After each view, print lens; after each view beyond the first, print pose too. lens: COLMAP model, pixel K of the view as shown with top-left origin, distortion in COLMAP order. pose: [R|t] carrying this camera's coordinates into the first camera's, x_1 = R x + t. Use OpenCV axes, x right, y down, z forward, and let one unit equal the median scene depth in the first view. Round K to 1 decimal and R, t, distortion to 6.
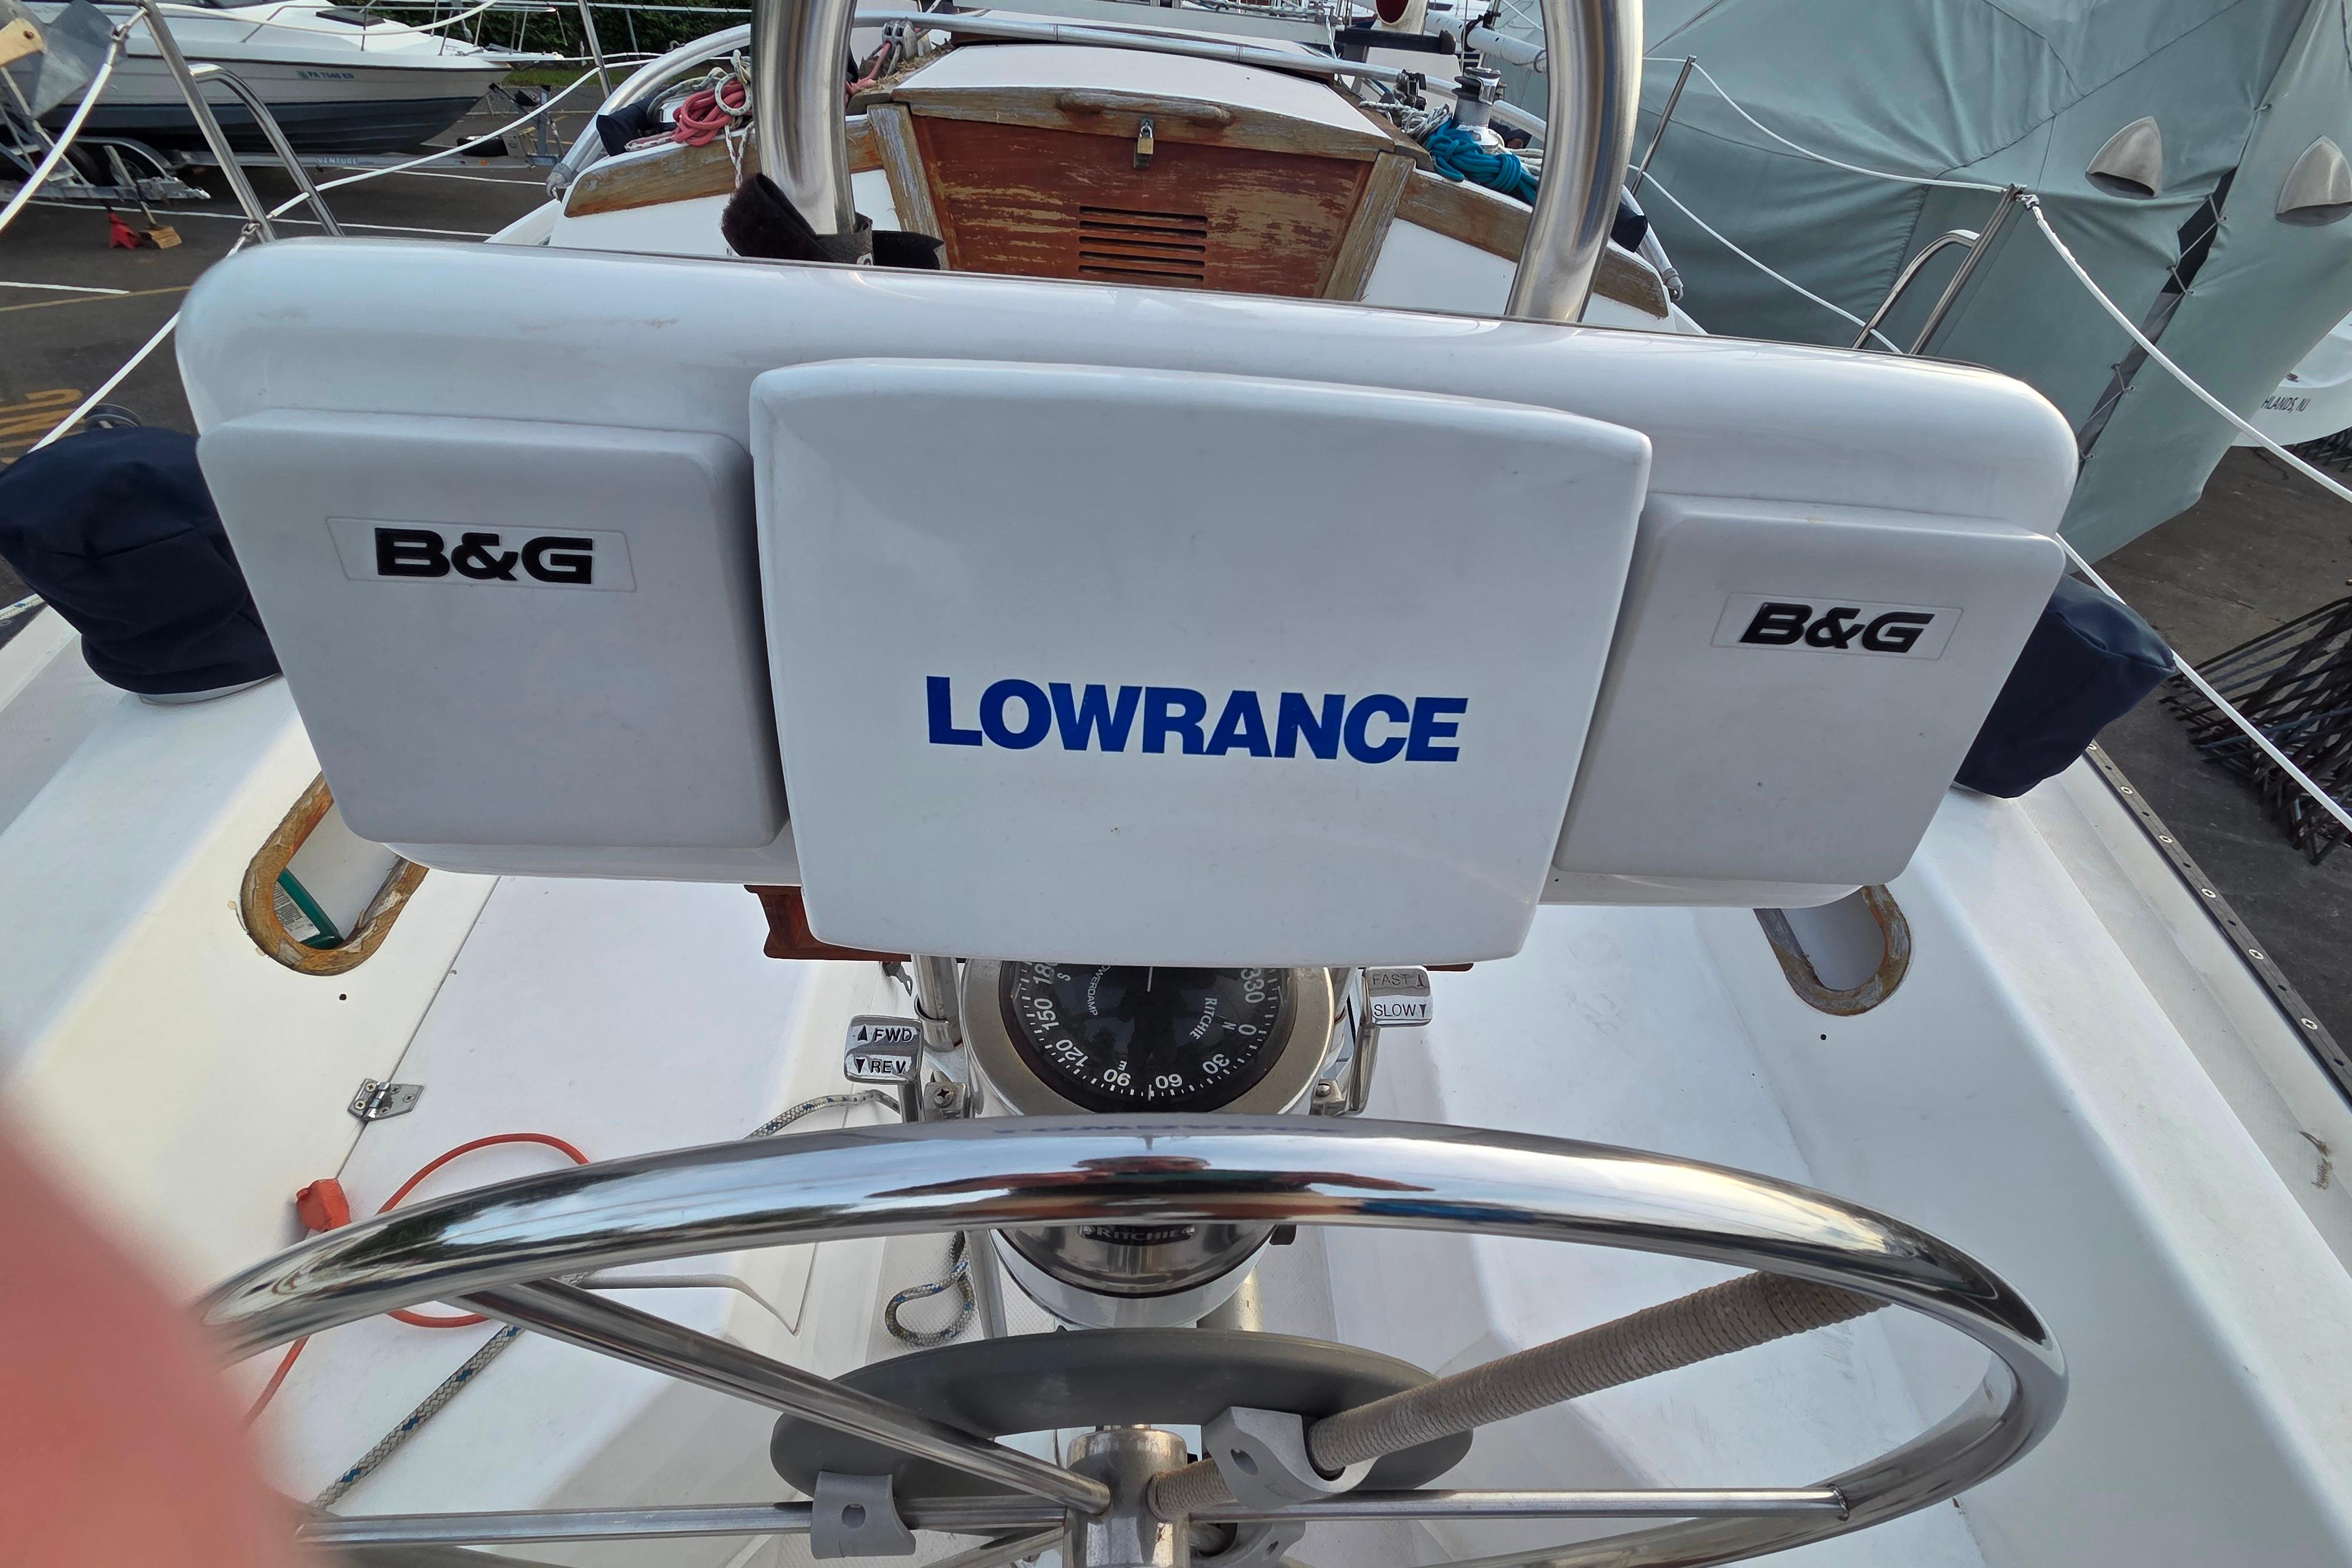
lens RADIAL K [[963.0, 0, 1181.6], [0, 963.0, 776.5], [0, 0, 1]] dist [0.003161, -0.000143]
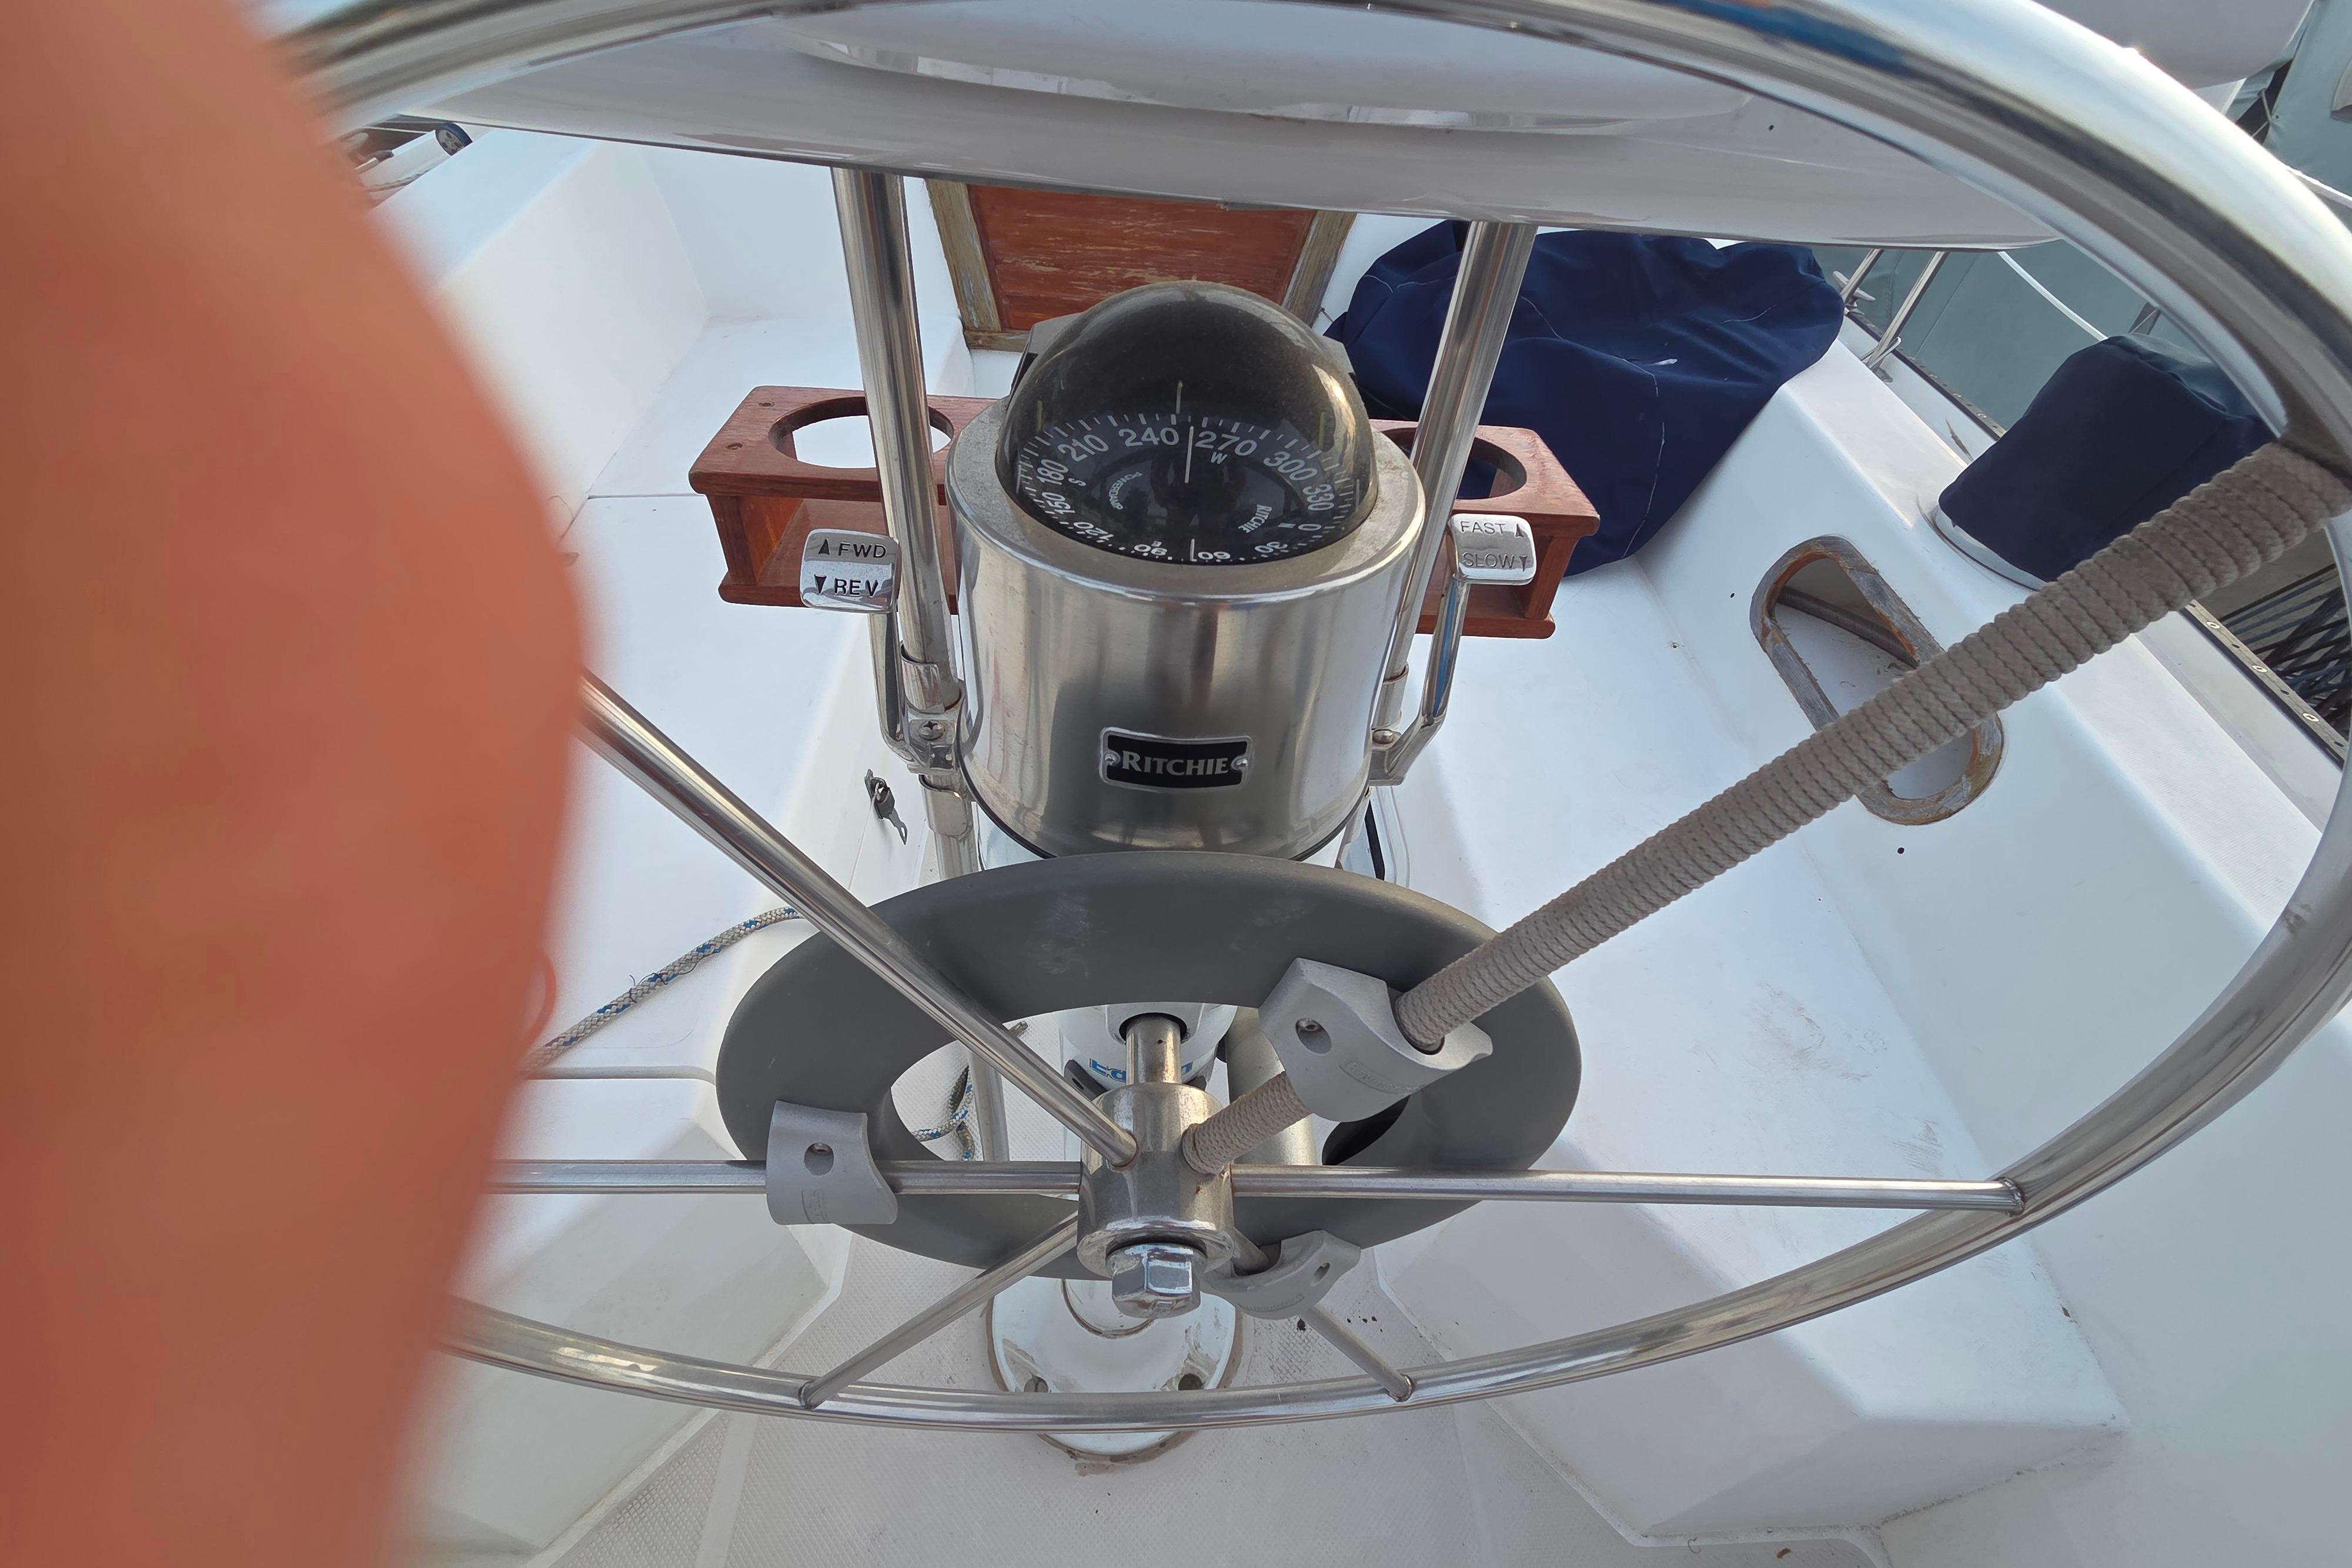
lens RADIAL K [[958.2, 0, 1176.0], [0, 958.2, 784.0], [0, 0, 1]] dist [0.002117, 0.000119]
pose [[0.999982, -0.000801, -0.005987, -0.059365], [0.000909, 0.999838, 0.017983, 0.730853], [0.005972, -0.017988, 0.999820, 0.340202]]
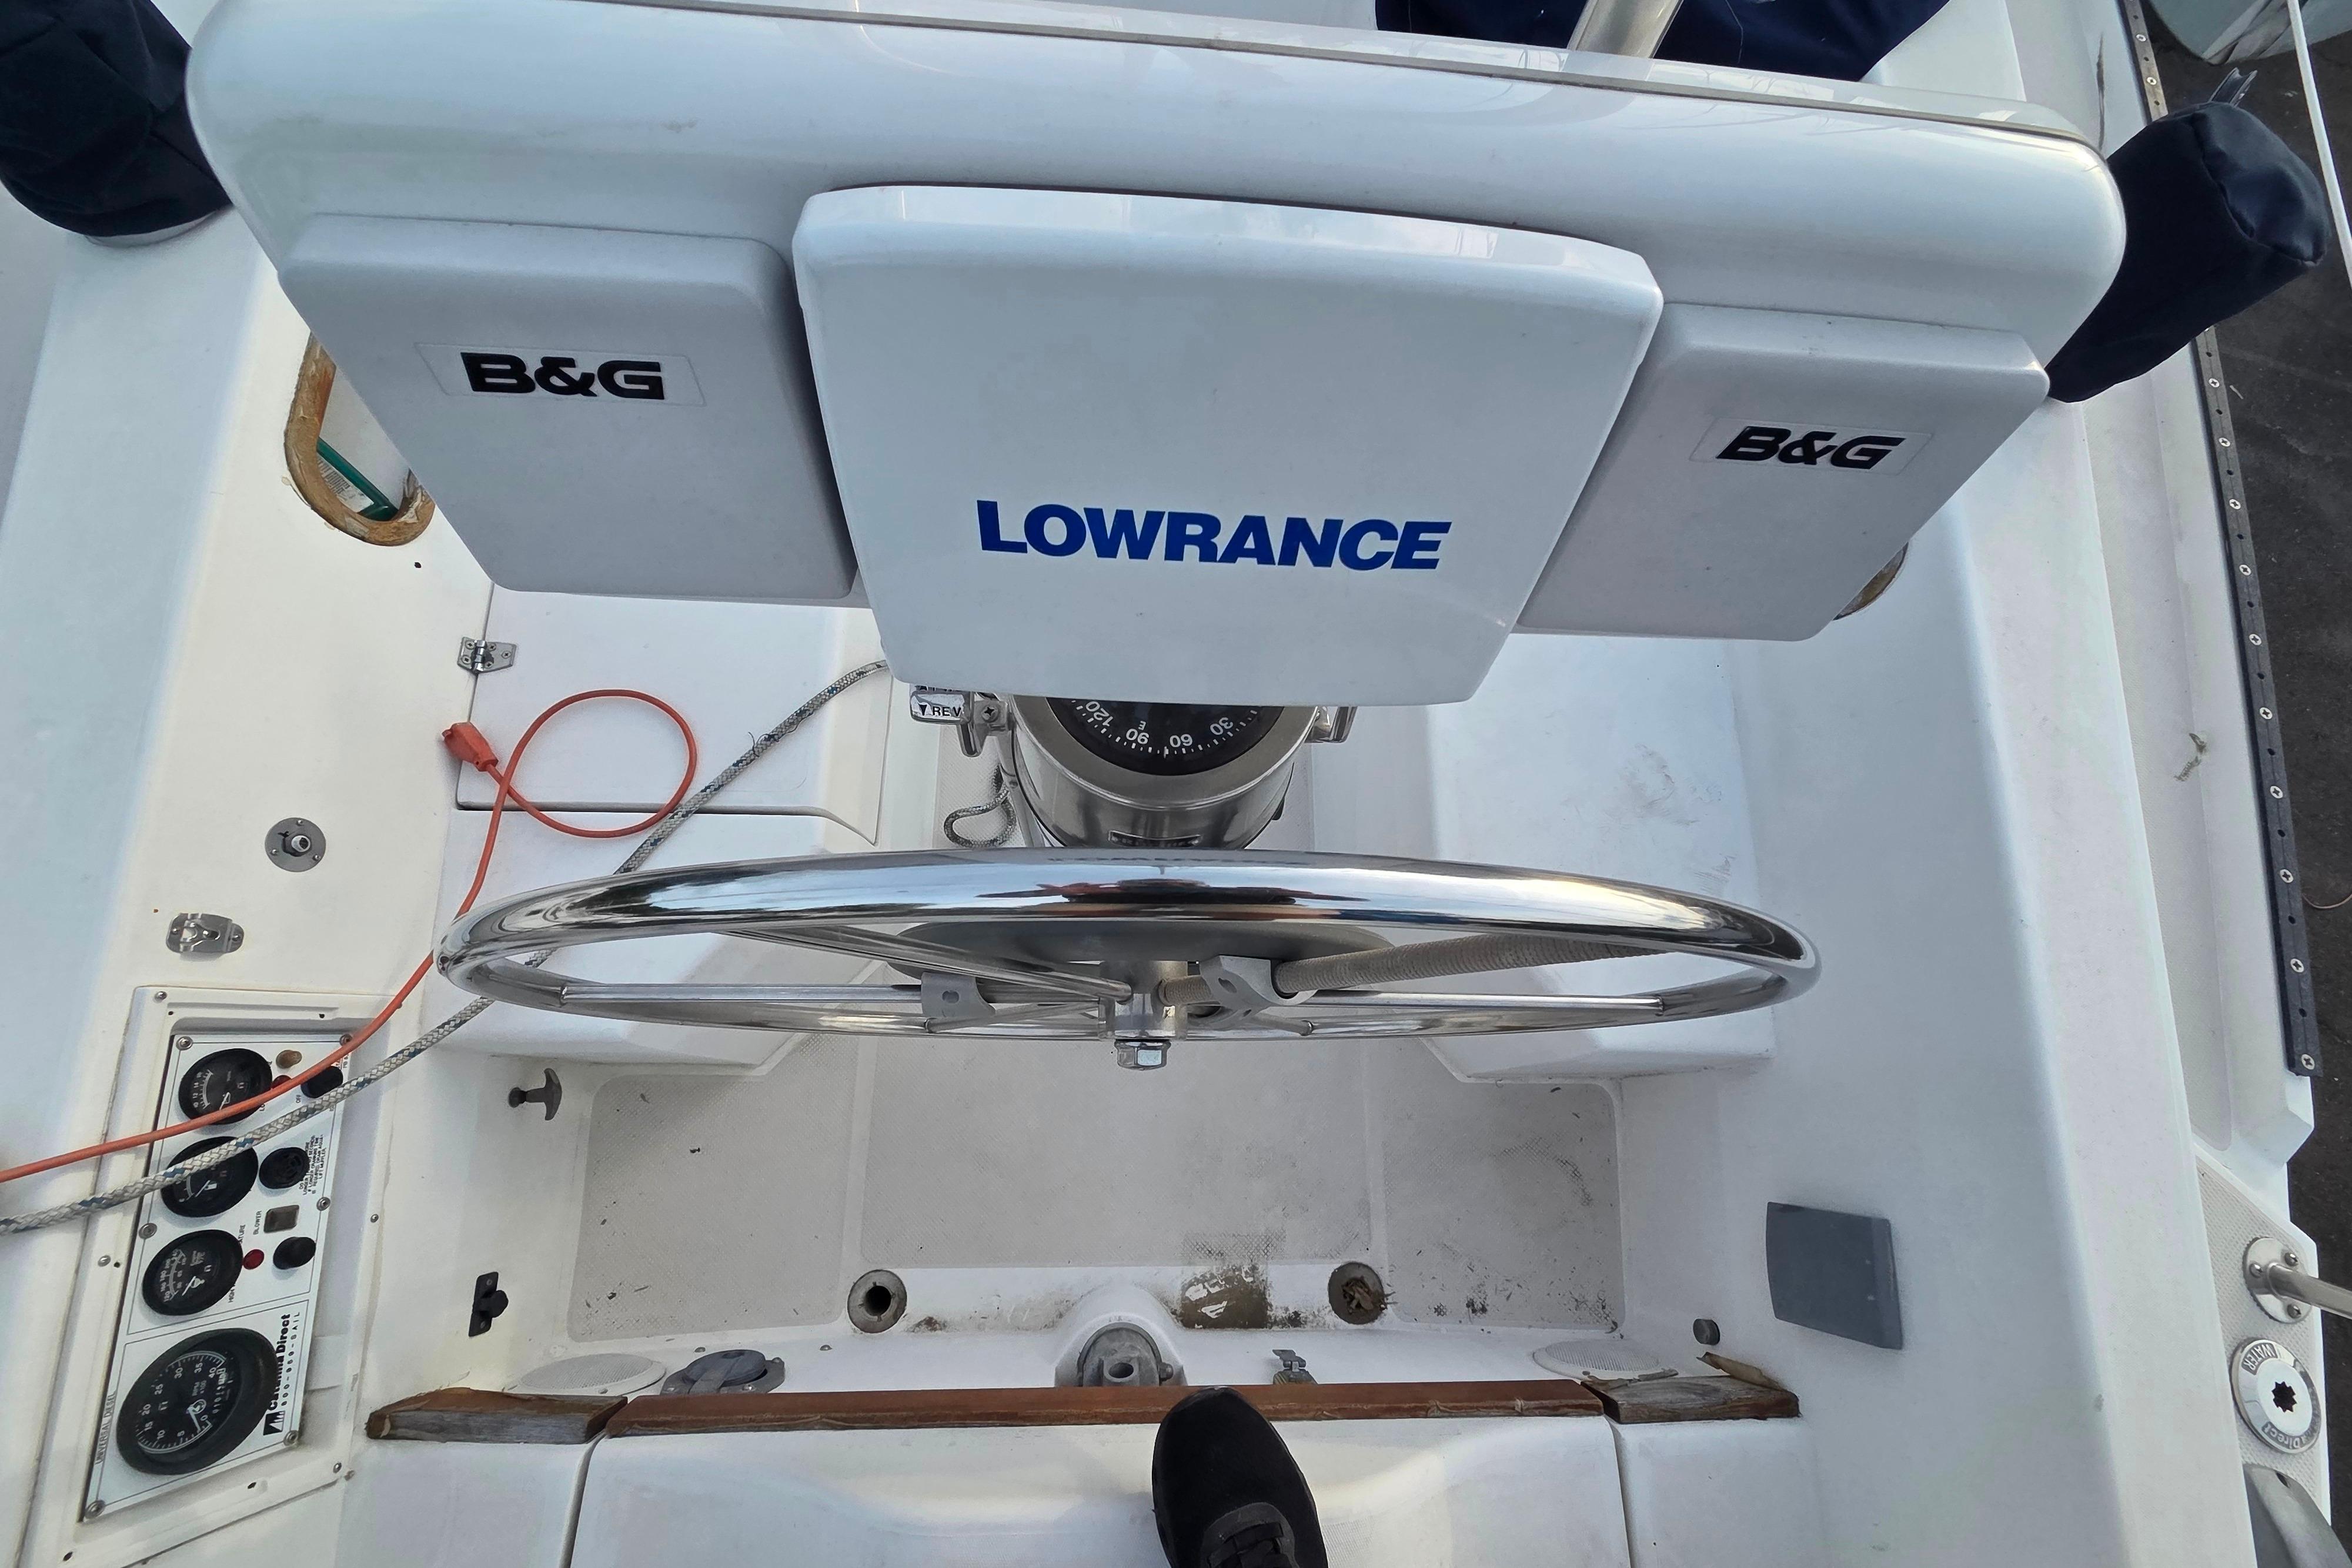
lens RADIAL K [[963.0, 0, 1181.6], [0, 963.0, 776.5], [0, 0, 1]] dist [0.003161, -0.000143]
pose [[0.999384, 0.034253, -0.007606, -0.001927], [-0.026619, 0.881373, 0.471671, -0.323776], [0.022860, -0.471178, 0.881742, -0.140908]]
